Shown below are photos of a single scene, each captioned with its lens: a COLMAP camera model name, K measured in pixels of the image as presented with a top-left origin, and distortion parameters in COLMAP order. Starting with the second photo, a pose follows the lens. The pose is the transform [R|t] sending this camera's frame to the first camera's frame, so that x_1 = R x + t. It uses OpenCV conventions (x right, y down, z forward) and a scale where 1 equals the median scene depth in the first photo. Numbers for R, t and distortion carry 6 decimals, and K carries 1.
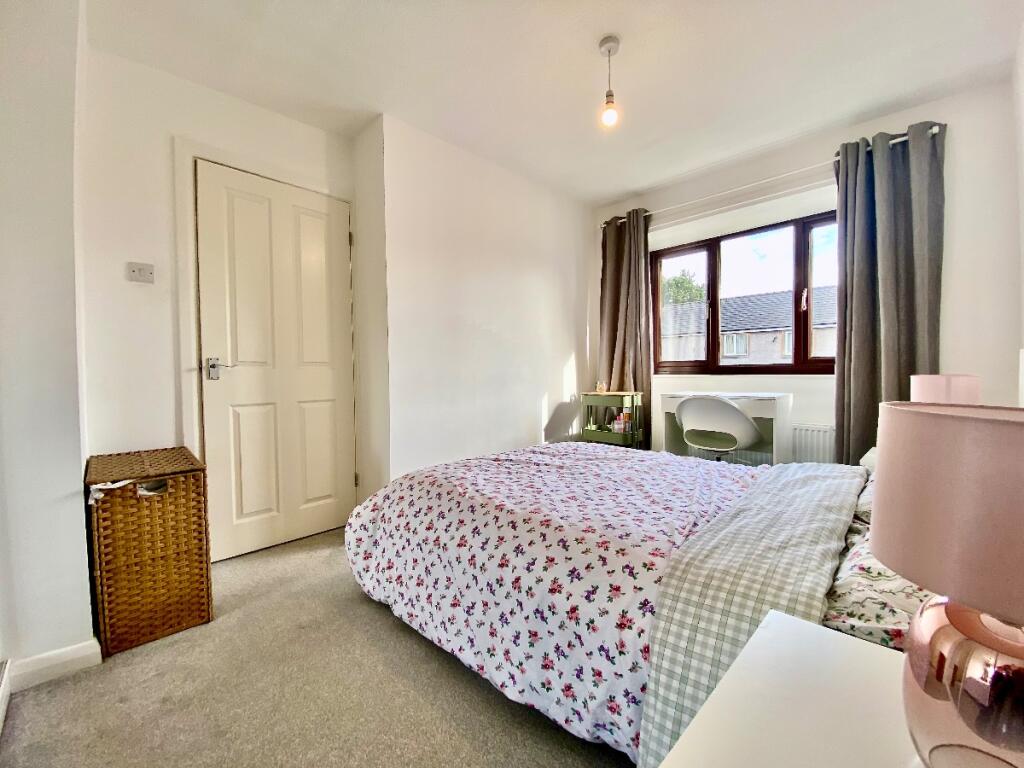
lens RADIAL K [[413.4, 0, 507.0], [0, 413.4, 382.7], [0, 0, 1]] dist [0.037500, -0.029080]
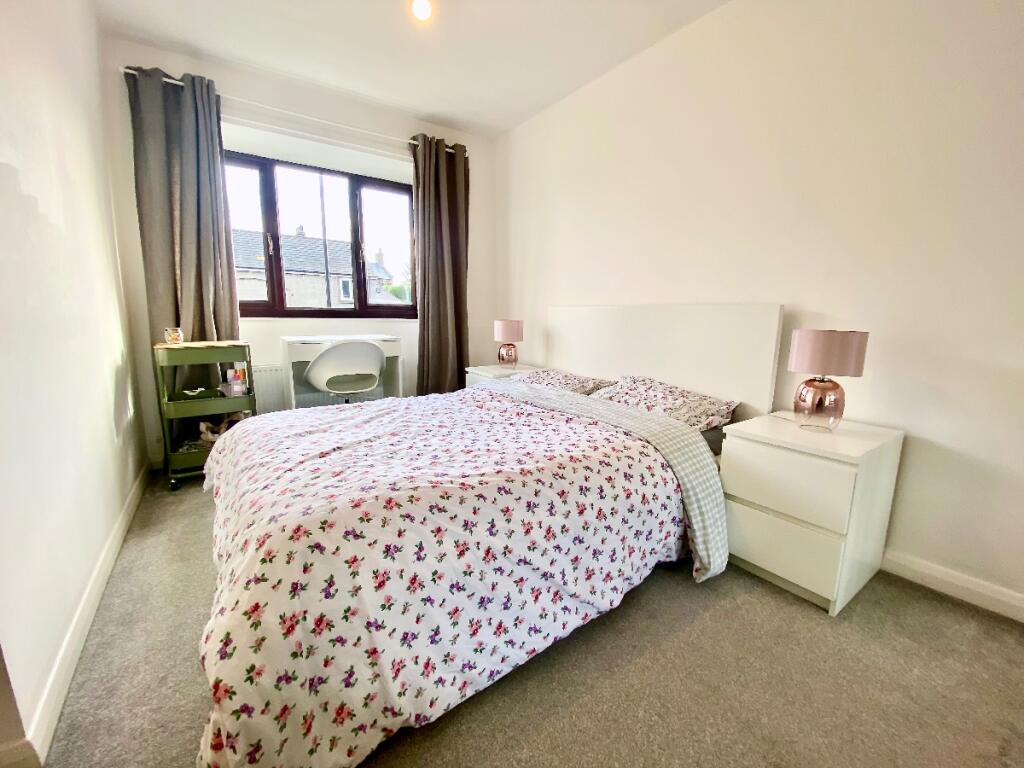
lens RADIAL K [[413.4, 0, 507.0], [0, 413.4, 382.7], [0, 0, 1]] dist [0.037500, -0.029080]
pose [[0.165638, -0.155009, 0.973928, -0.558938], [0.015335, 0.987855, 0.154618, -0.017644], [-0.986067, -0.010675, 0.166004, 0.580150]]
